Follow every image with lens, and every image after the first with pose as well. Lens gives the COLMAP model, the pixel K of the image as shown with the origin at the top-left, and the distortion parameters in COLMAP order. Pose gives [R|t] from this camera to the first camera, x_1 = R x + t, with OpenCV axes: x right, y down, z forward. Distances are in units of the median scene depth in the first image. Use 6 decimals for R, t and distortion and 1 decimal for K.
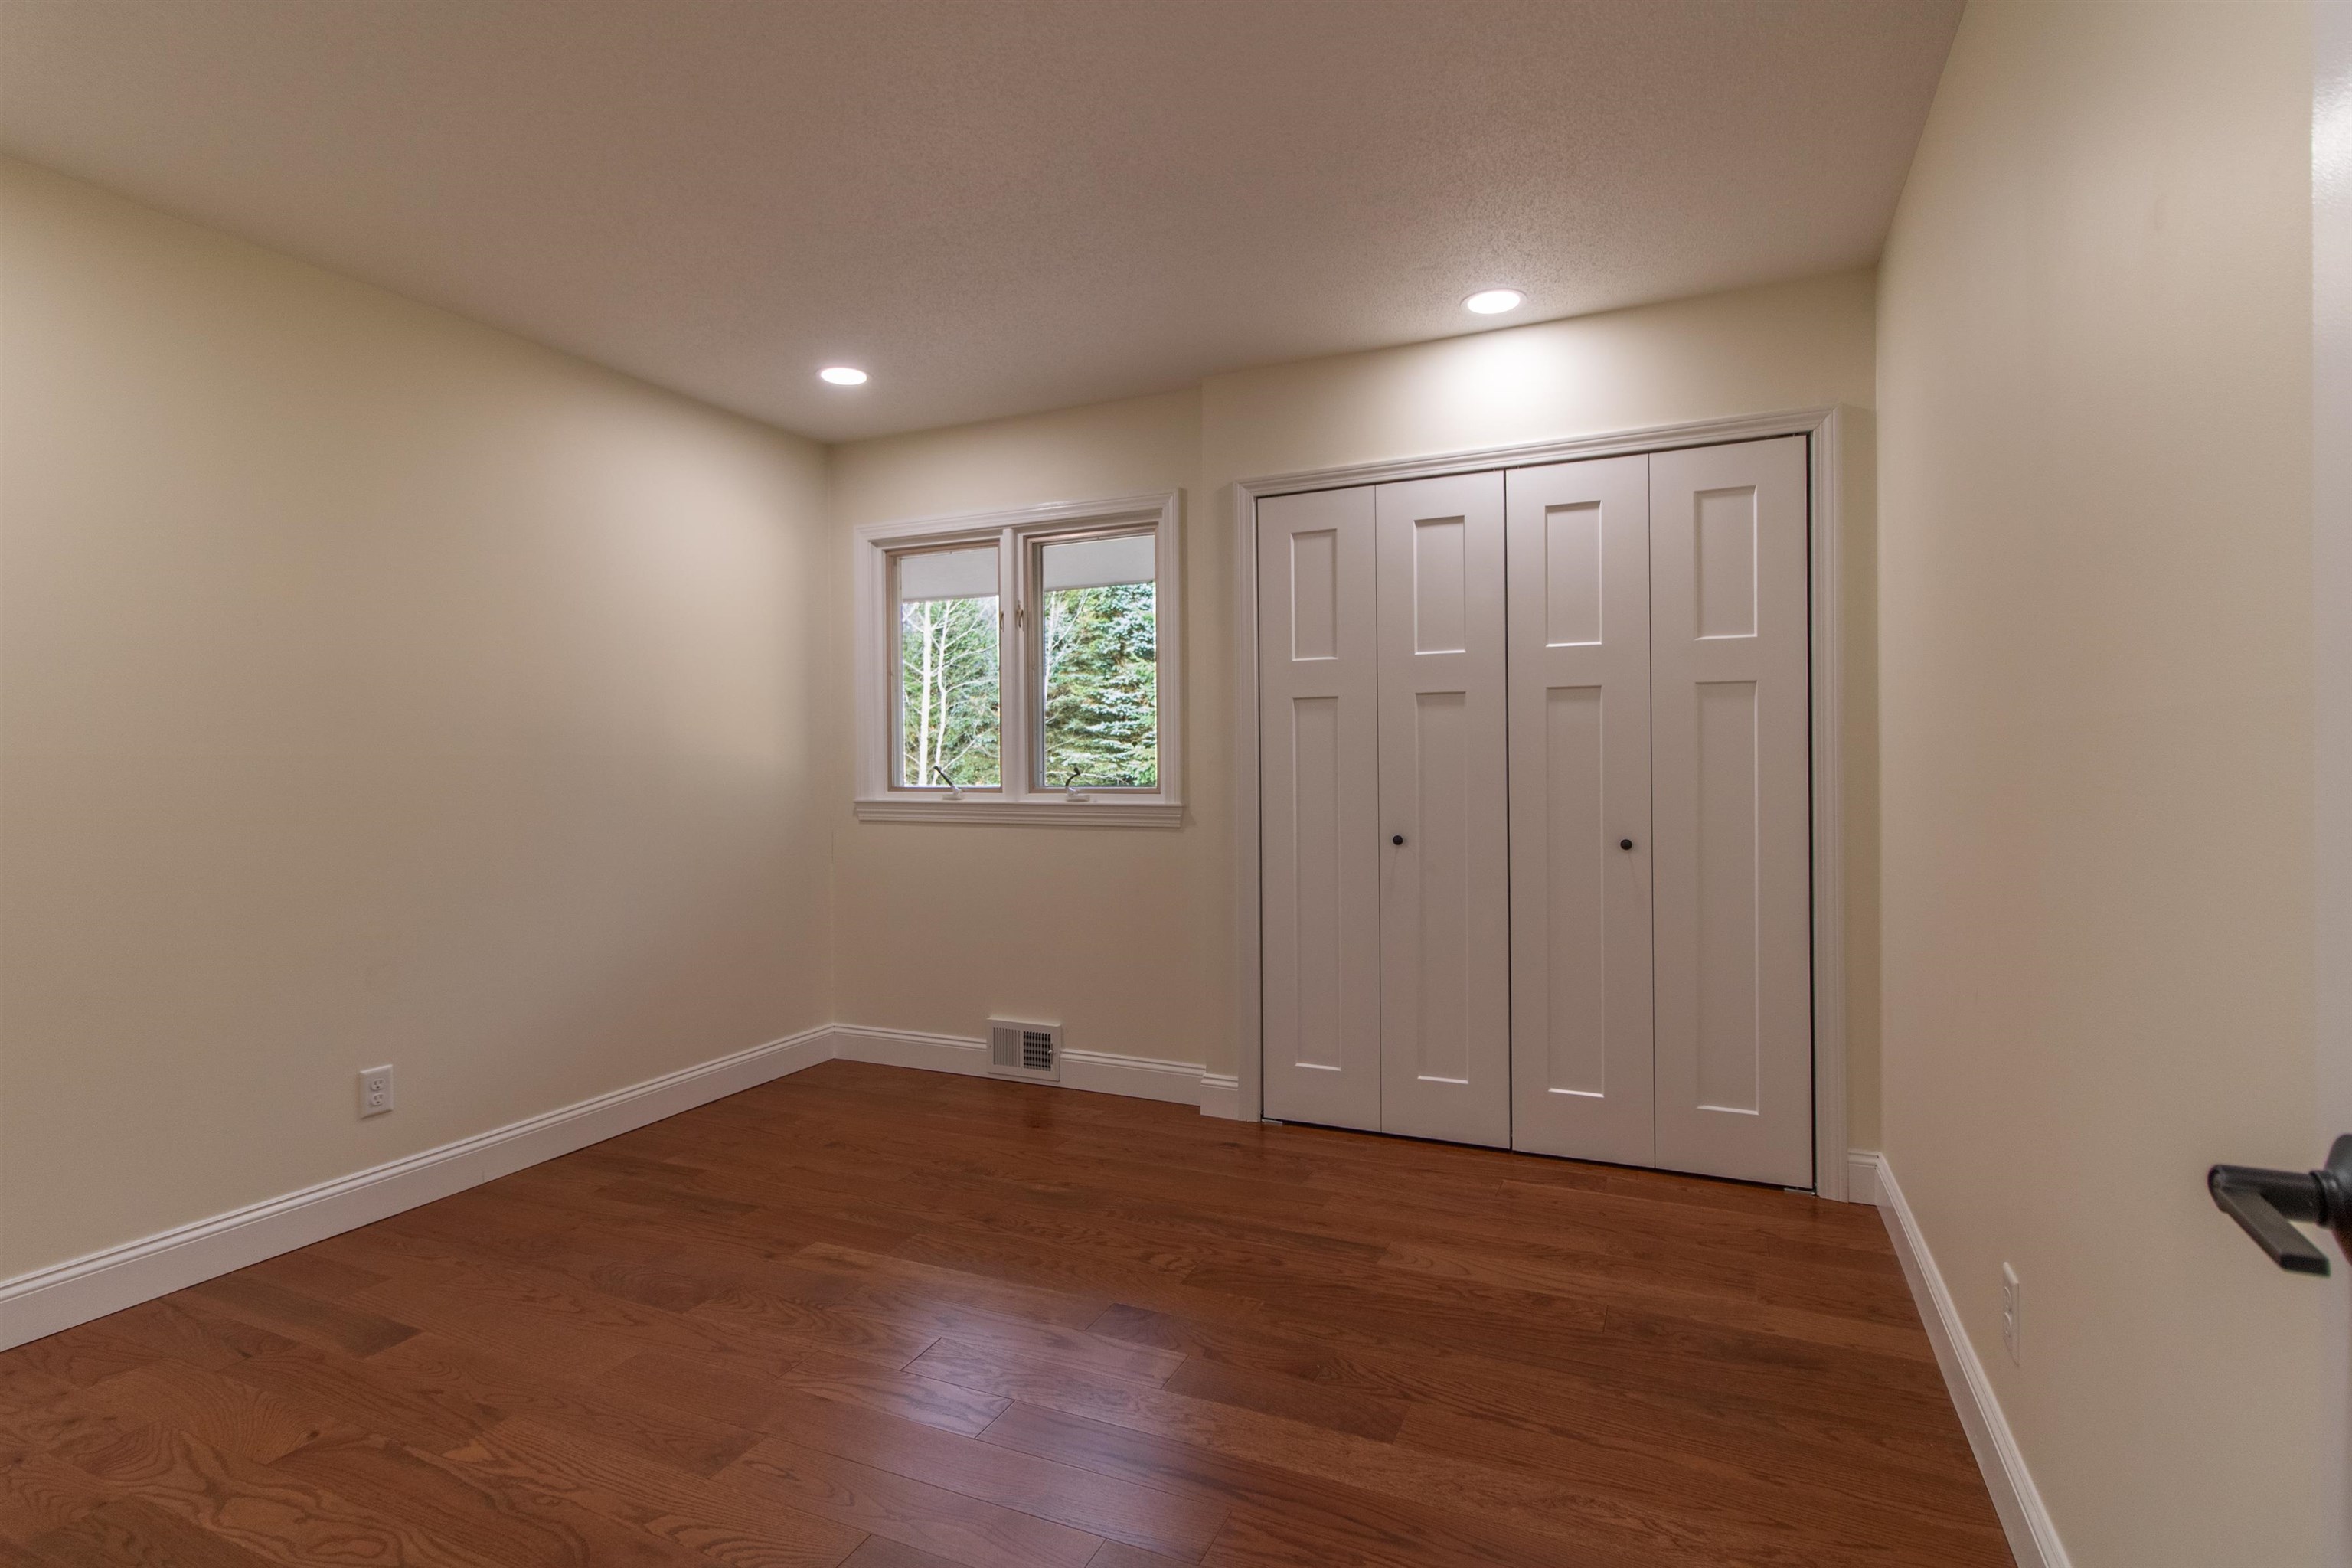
lens RADIAL K [[1166.5, 0, 1184.0], [0, 1166.5, 772.5], [0, 0, 1]] dist [-0.006916, 0.001550]
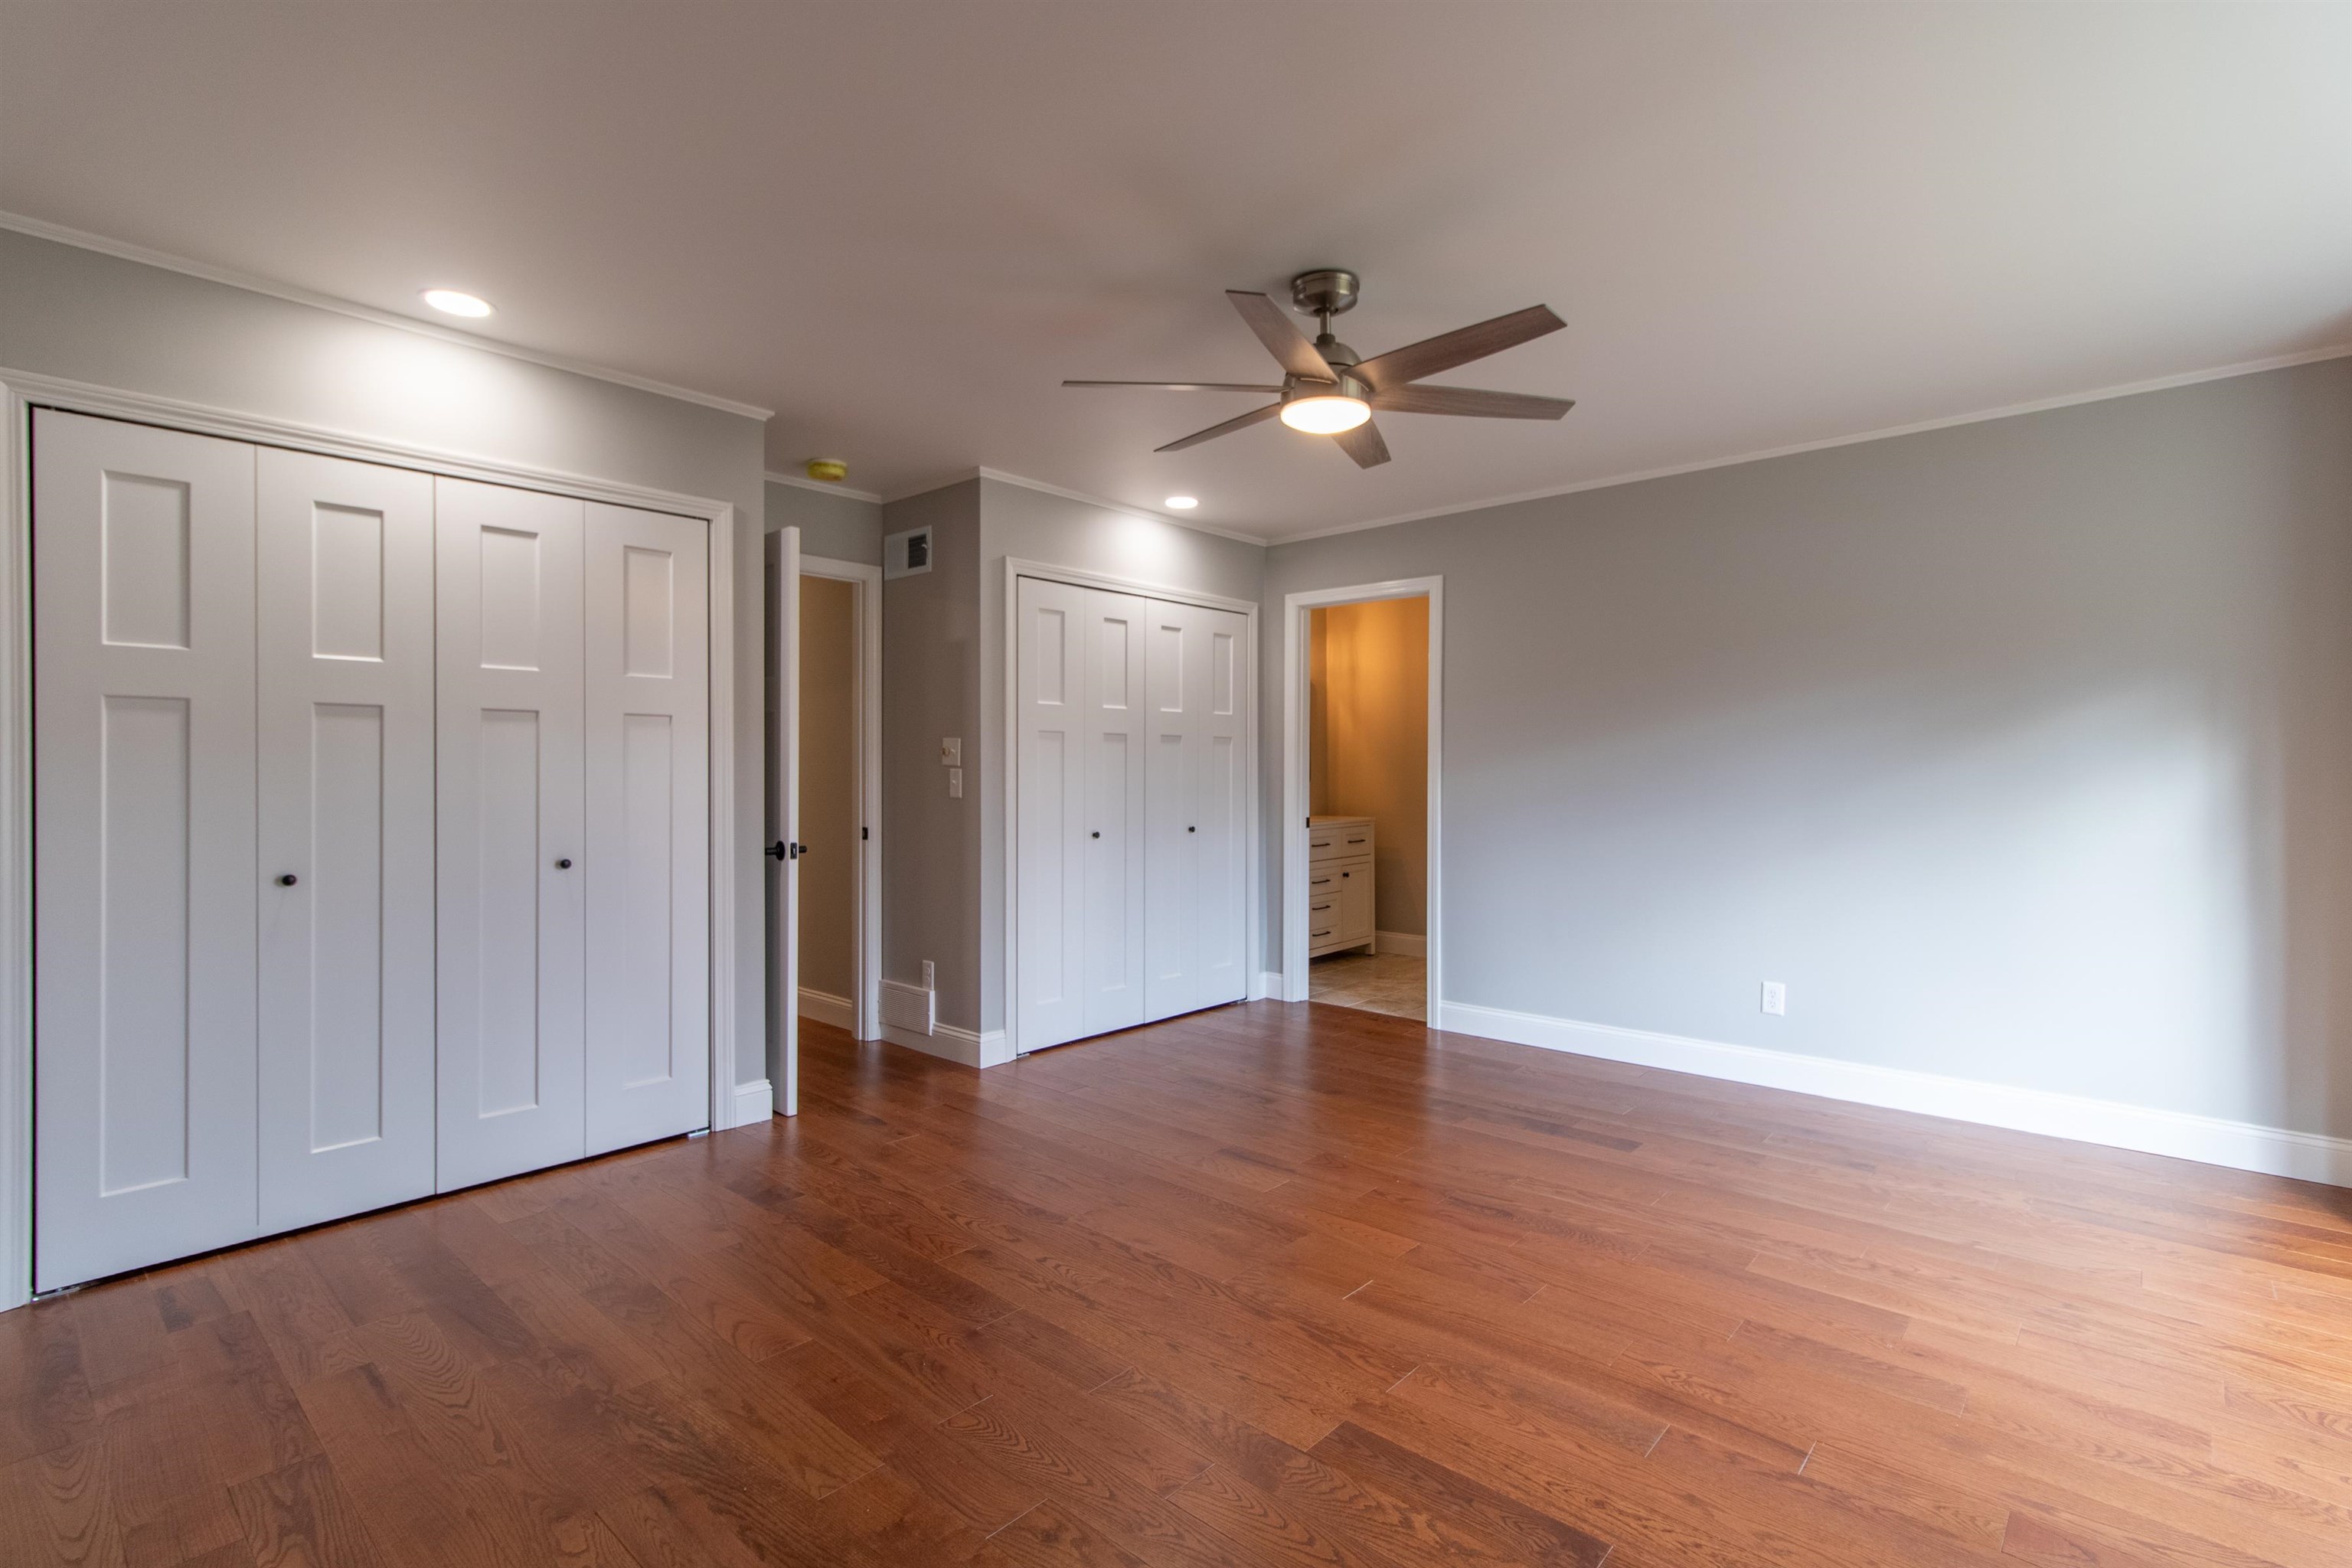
lens RADIAL K [[1074.0, 0, 1152.6], [0, 1074.0, 772.0], [0, 0, 1]] dist [-0.002991, 0.000468]
pose [[0.300265, 0.011873, 0.953782, -0.401115], [0.010381, 0.999823, -0.015715, 0.002351], [-0.953799, 0.014620, 0.300088, 0.194787]]
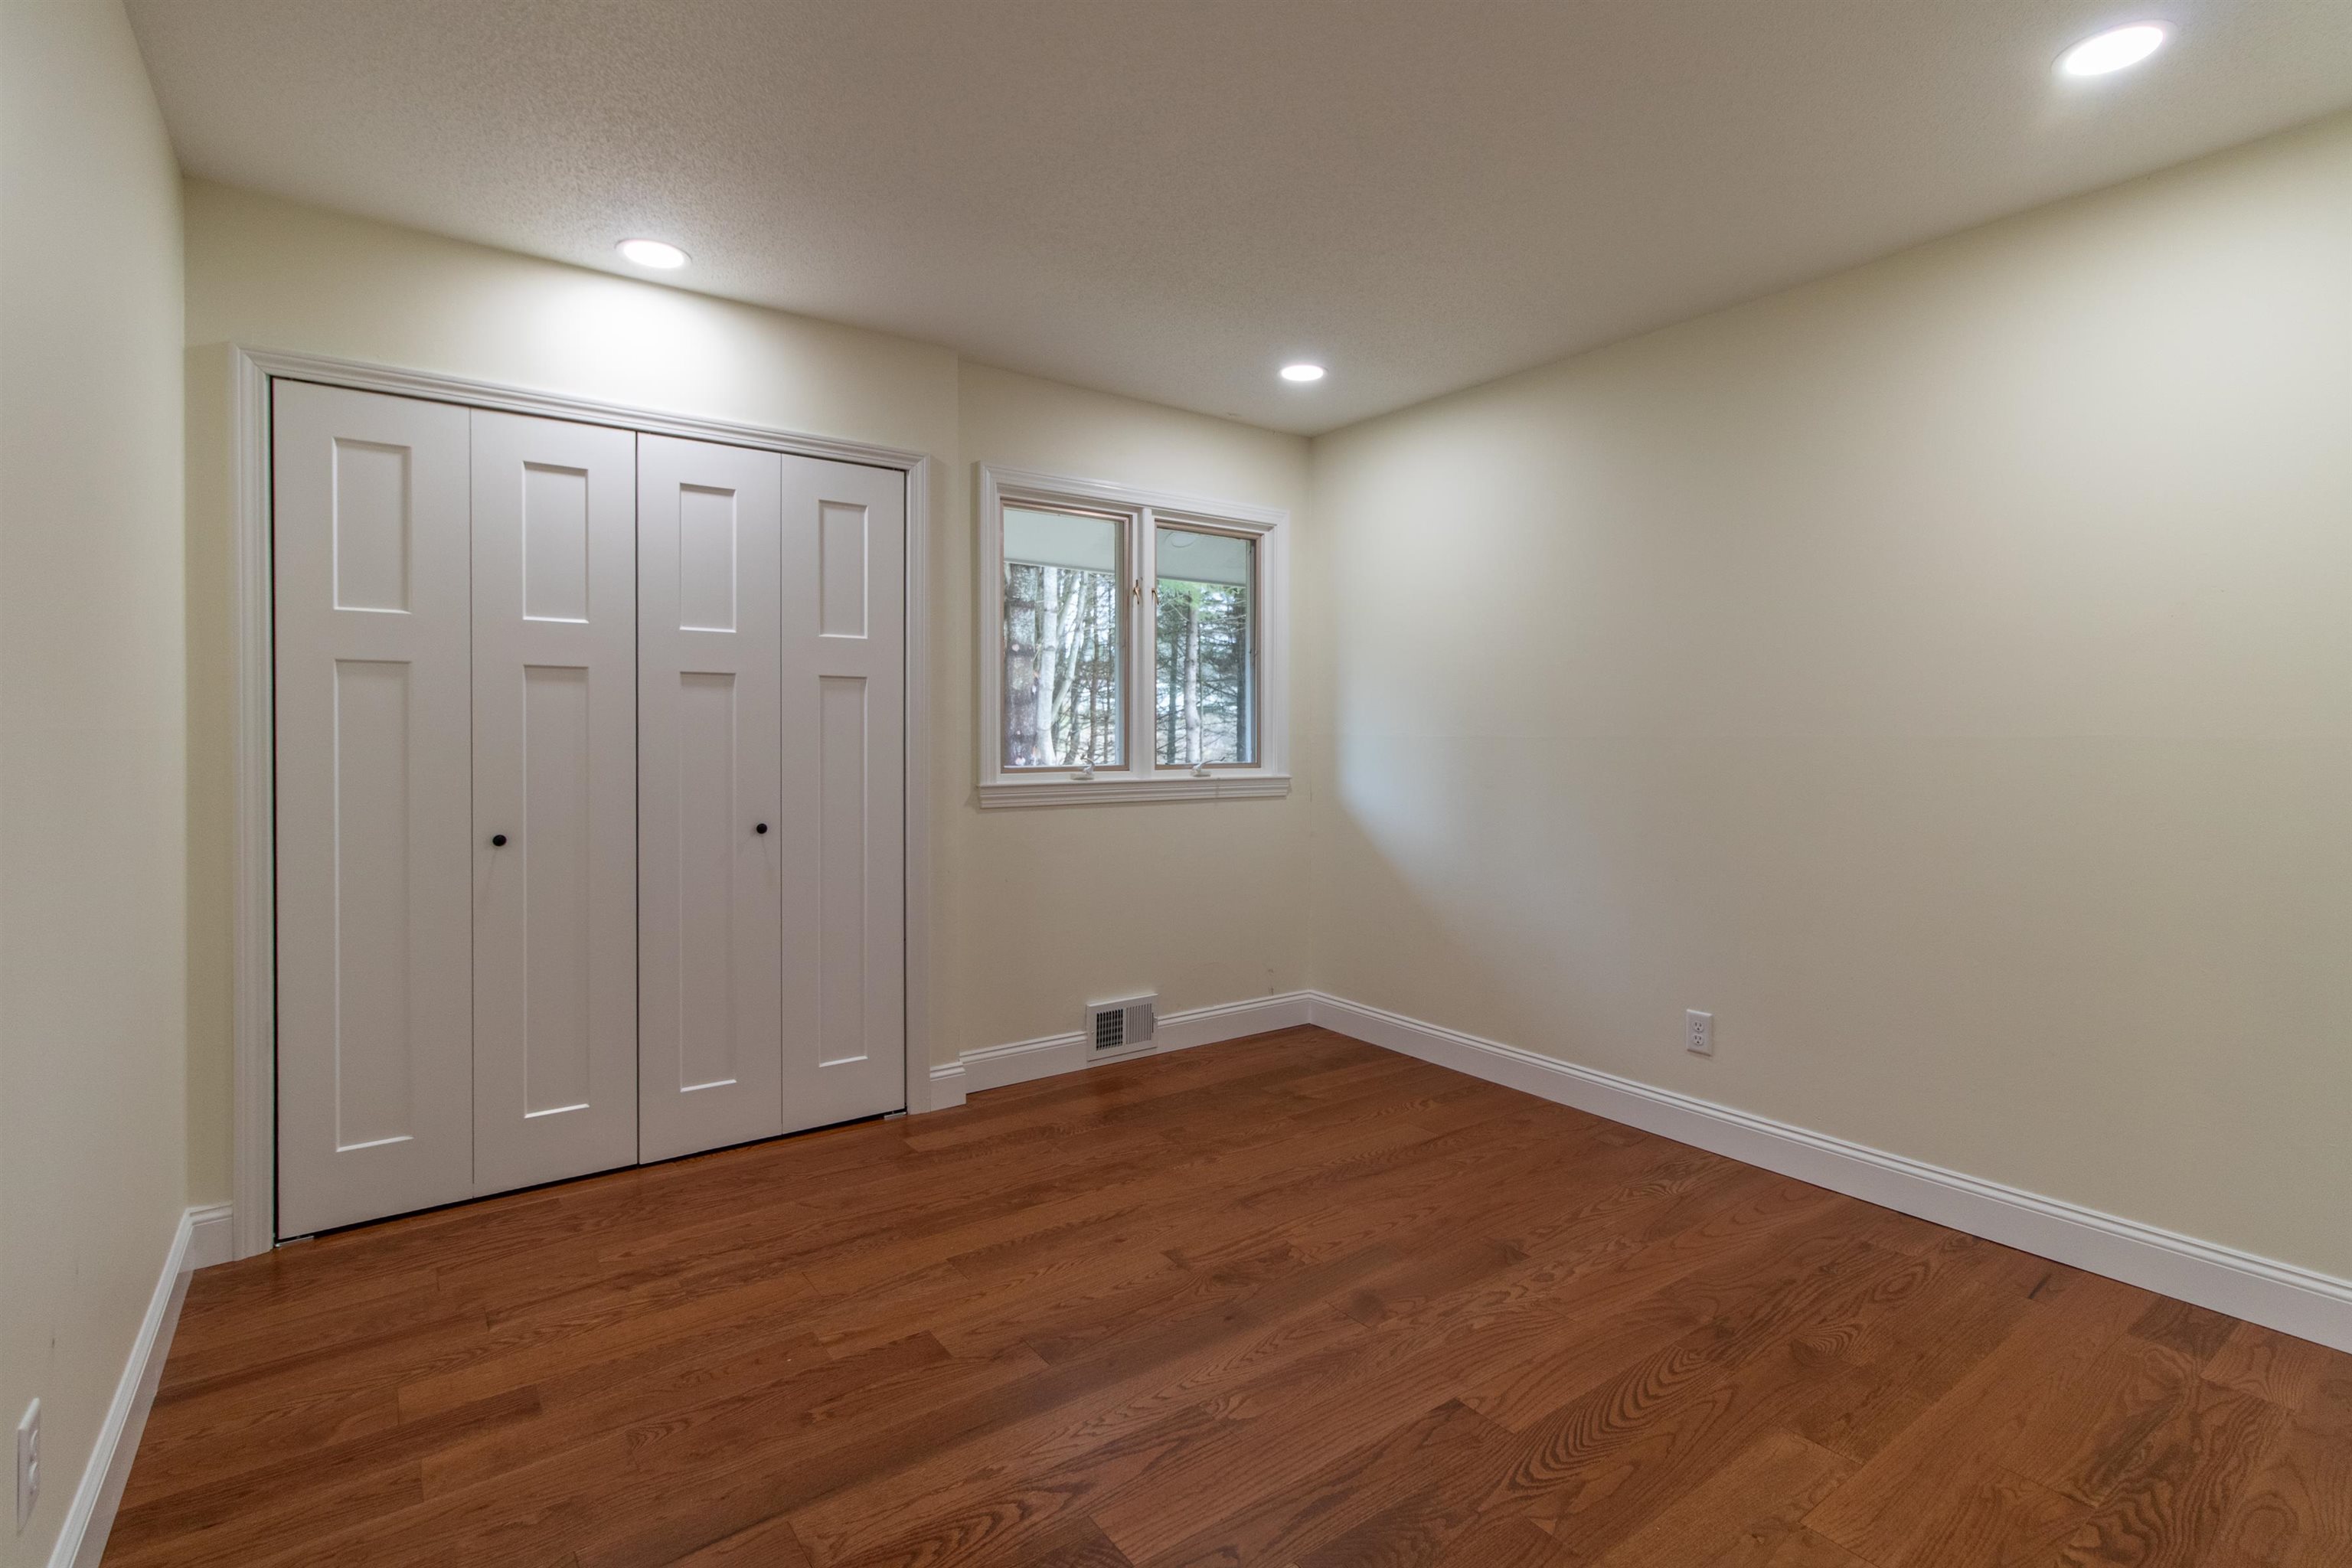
lens RADIAL K [[1166.5, 0, 1237.3], [0, 1166.5, 753.4], [0, 0, 1]] dist [-0.006916, 0.001550]
pose [[0.422536, 0.001377, 0.906345, -0.381820], [0.005169, 0.999979, -0.003928, 0.002363], [-0.906331, 0.006344, 0.422520, 0.185177]]
